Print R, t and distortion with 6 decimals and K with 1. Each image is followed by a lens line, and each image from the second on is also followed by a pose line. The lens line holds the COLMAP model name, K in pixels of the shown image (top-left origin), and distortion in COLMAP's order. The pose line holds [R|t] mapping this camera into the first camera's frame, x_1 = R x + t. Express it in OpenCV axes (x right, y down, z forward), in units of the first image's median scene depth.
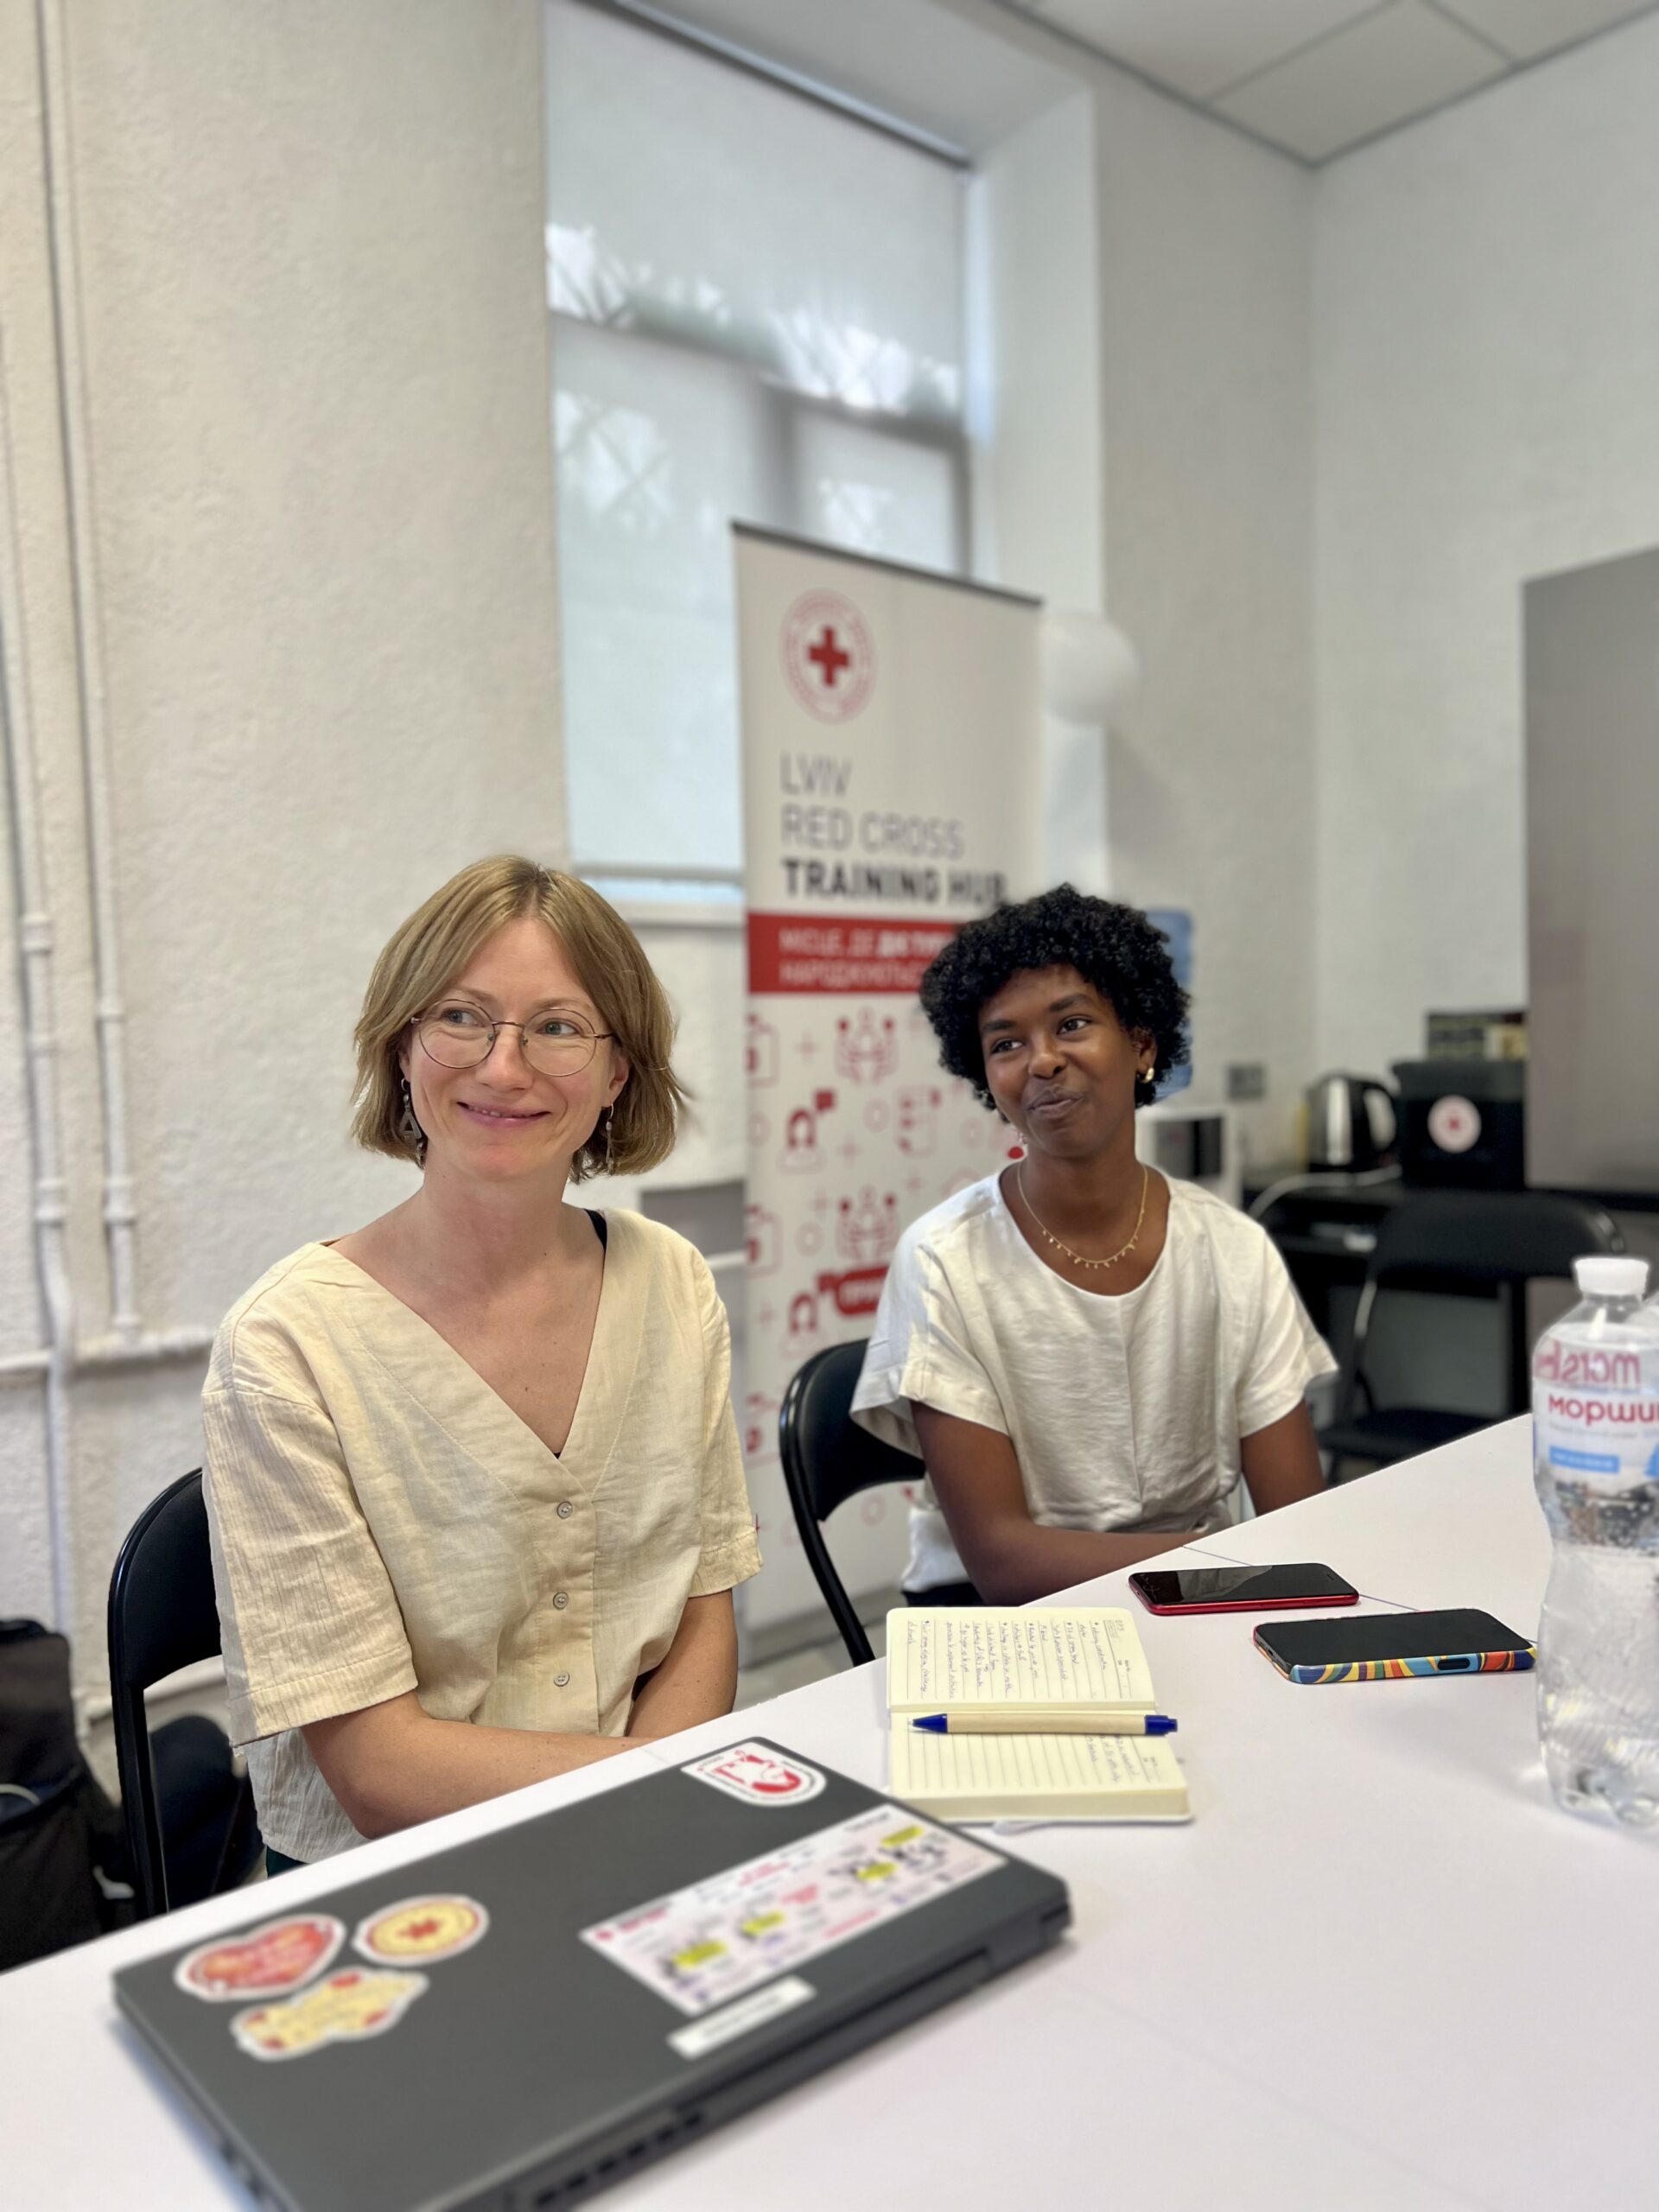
lens RADIAL K [[1683.3, 0, 801.2], [0, 1683.3, 1150.2], [0, 0, 1]] dist [0.062886, -0.011409]
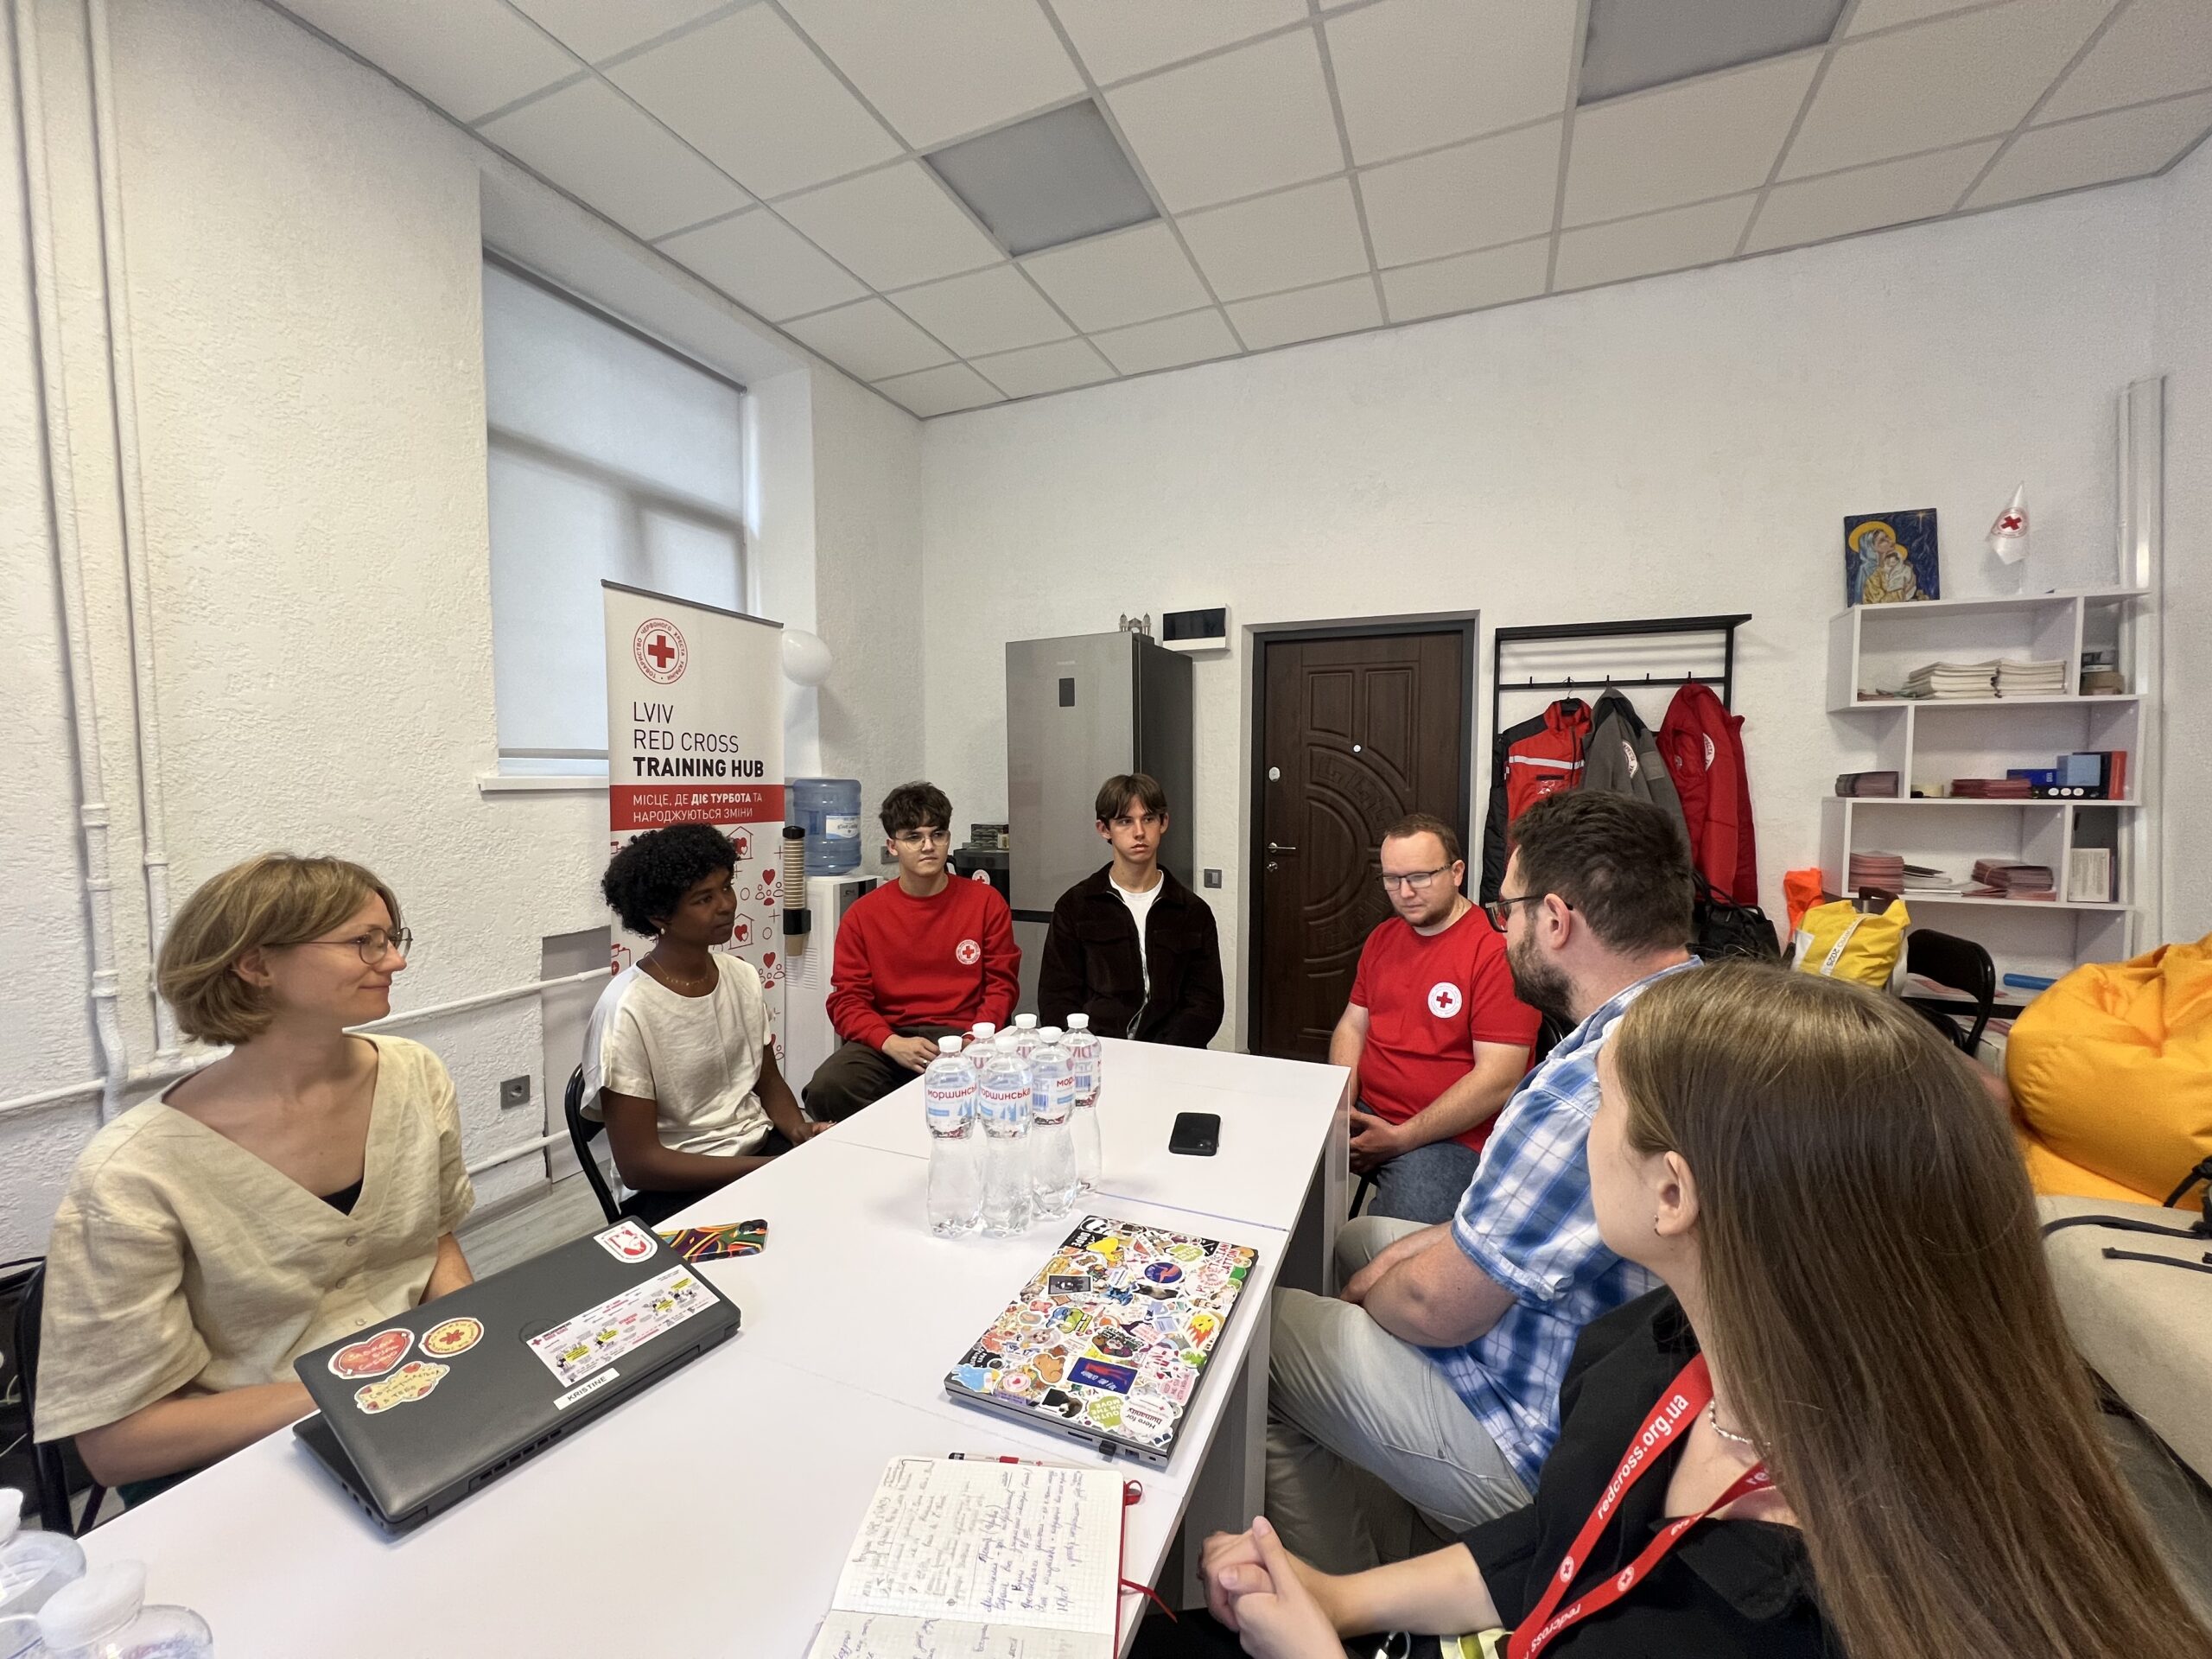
lens RADIAL K [[897.5, 0, 1103.3], [0, 897.5, 834.4], [0, 0, 1]] dist [0.009104, 0.000460]
pose [[0.896678, 0.000734, 0.442683, 0.014467], [0.004755, 0.999925, -0.011288, -0.071127], [-0.442658, 0.012227, 0.896607, -0.130047]]
